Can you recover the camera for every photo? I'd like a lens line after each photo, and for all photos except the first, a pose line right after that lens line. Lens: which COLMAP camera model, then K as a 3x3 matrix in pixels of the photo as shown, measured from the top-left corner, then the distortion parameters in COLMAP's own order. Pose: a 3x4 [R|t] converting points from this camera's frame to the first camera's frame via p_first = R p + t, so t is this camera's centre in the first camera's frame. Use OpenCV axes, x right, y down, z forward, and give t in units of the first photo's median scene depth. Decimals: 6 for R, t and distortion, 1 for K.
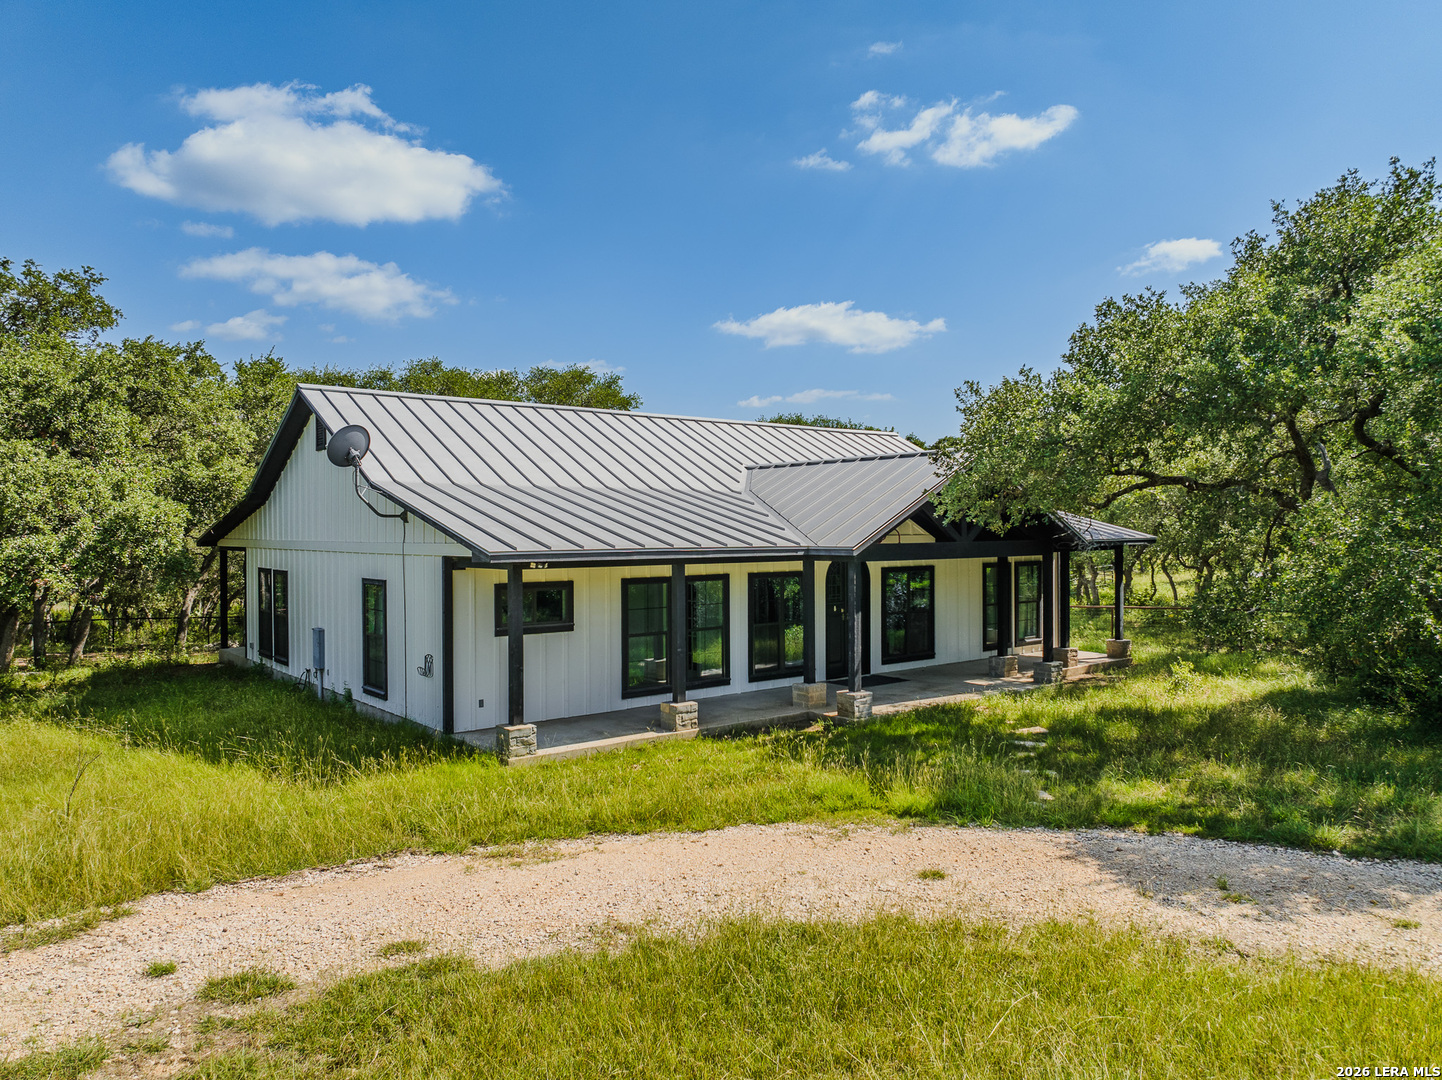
lens RADIAL K [[1016.0, 0, 698.5], [0, 1016.0, 525.1], [0, 0, 1]] dist [-0.039859, -0.000578]
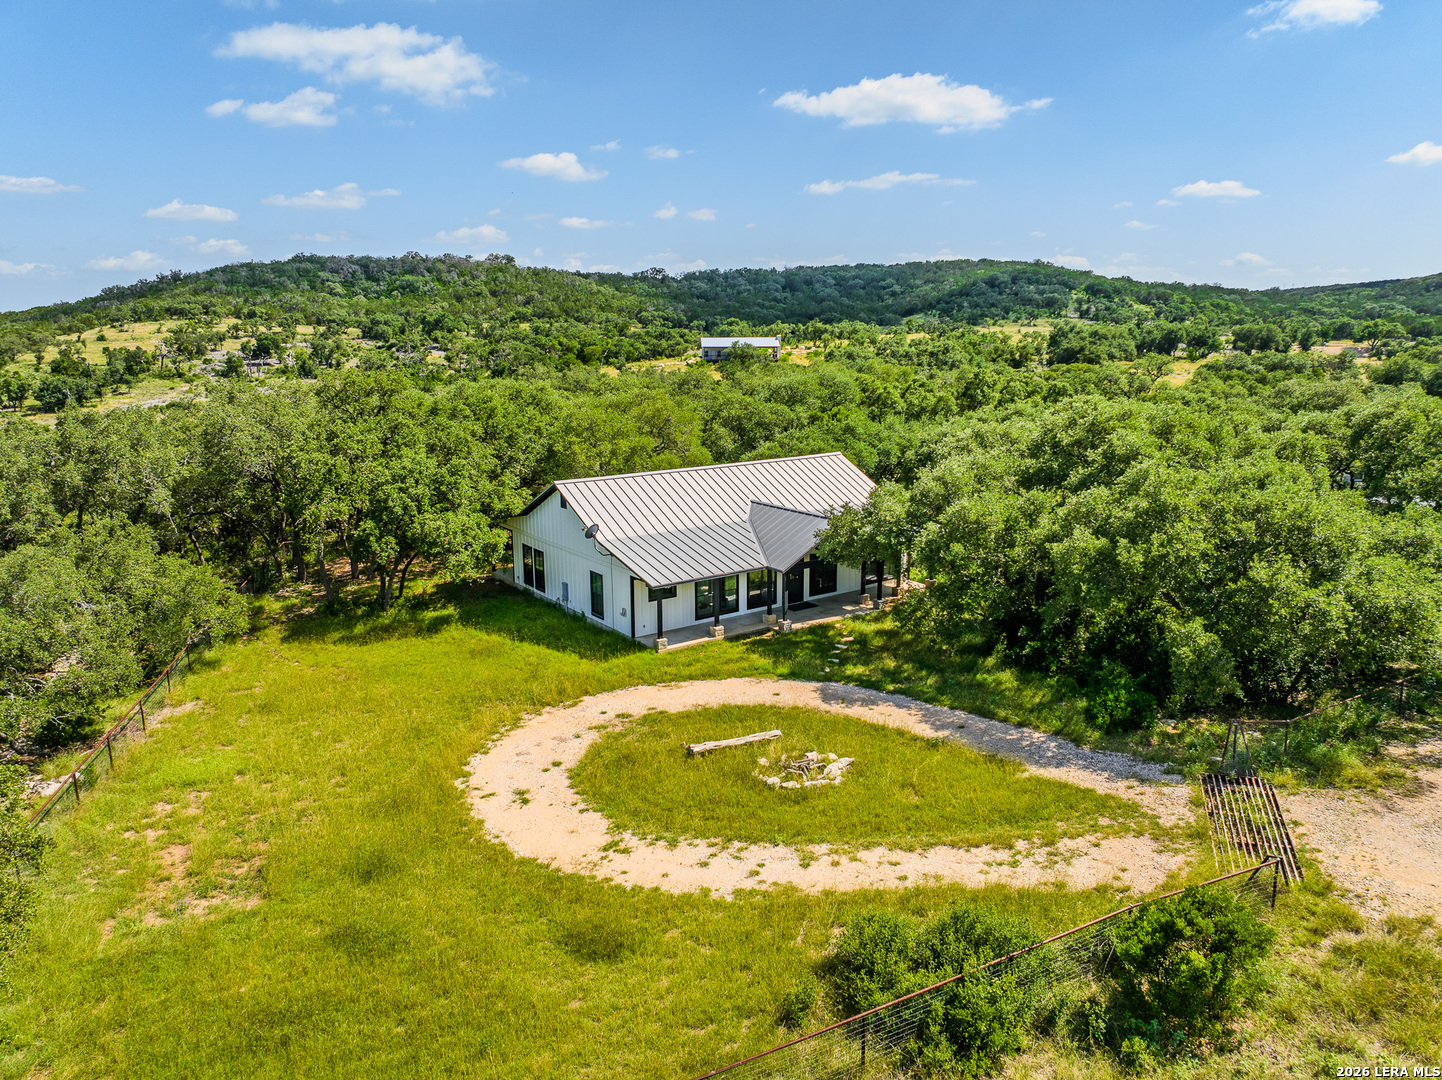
lens RADIAL K [[1005.3, 0, 719.7], [0, 1005.3, 519.3], [0, 0, 1]] dist [-0.032164, -0.000348]
pose [[0.999424, 0.013073, -0.031314, 0.073183], [-0.006856, 0.981571, 0.190972, -0.658843], [0.033234, -0.190648, 0.981096, -1.677437]]
